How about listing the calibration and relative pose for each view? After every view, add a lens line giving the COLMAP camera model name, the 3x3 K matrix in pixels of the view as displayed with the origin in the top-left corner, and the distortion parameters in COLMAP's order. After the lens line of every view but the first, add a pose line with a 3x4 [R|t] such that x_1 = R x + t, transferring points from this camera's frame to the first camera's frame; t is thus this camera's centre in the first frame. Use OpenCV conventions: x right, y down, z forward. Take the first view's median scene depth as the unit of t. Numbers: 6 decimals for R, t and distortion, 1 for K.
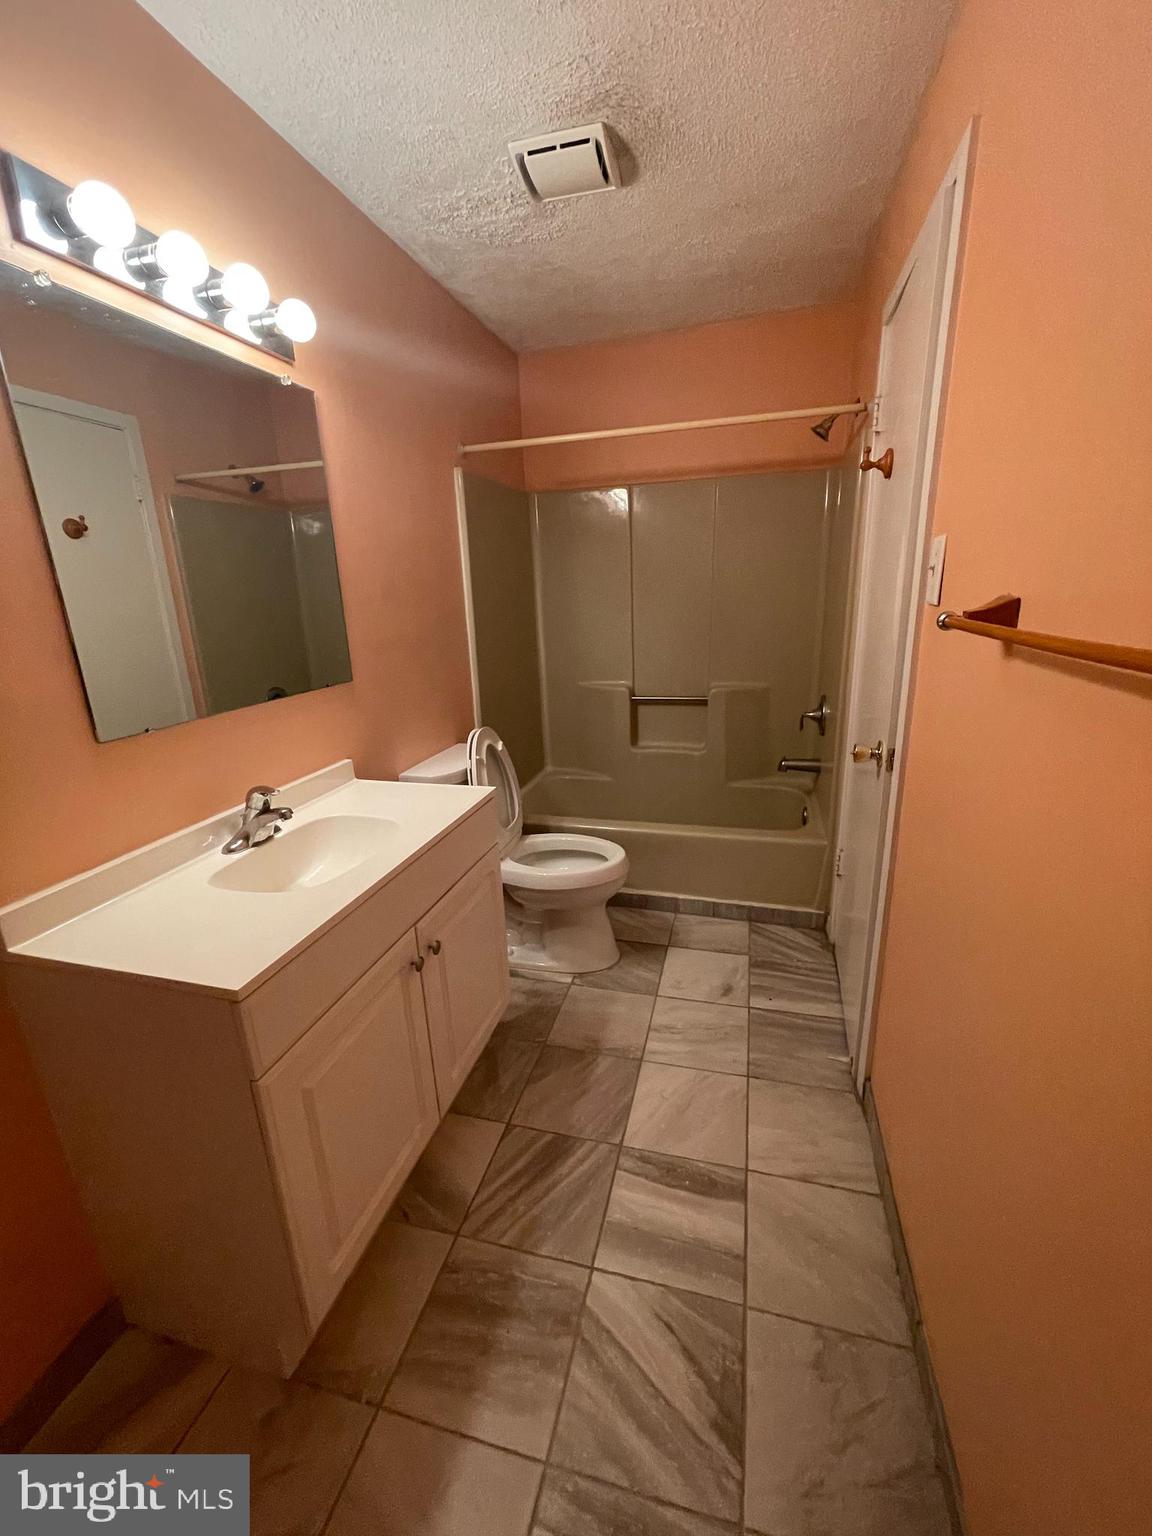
lens RADIAL K [[619.9, 0, 579.4], [0, 619.9, 762.6], [0, 0, 1]] dist [-0.011551, 0.004495]
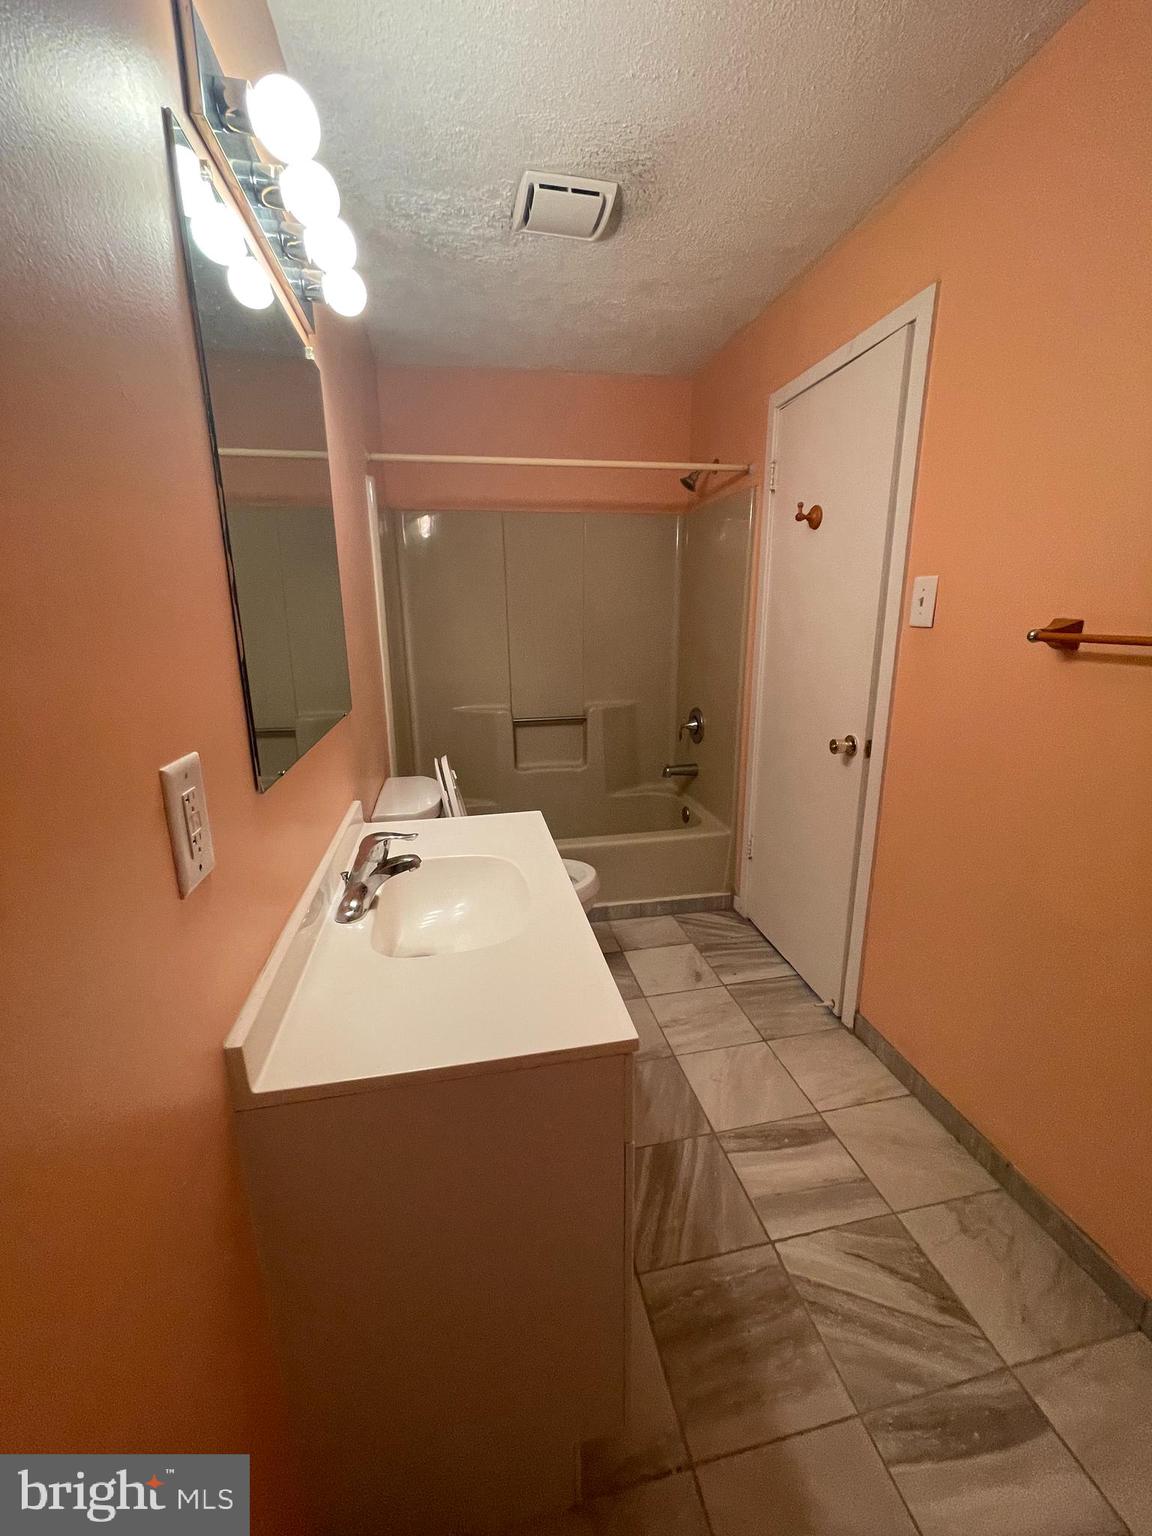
lens RADIAL K [[623.5, 0, 577.7], [0, 623.5, 760.9], [0, 0, 1]] dist [0.001801, 0.000281]
pose [[0.892834, -0.082377, 0.442787, -0.543043], [0.103466, 0.994352, -0.023638, -0.008951], [-0.438339, 0.066918, 0.896315, 0.102521]]
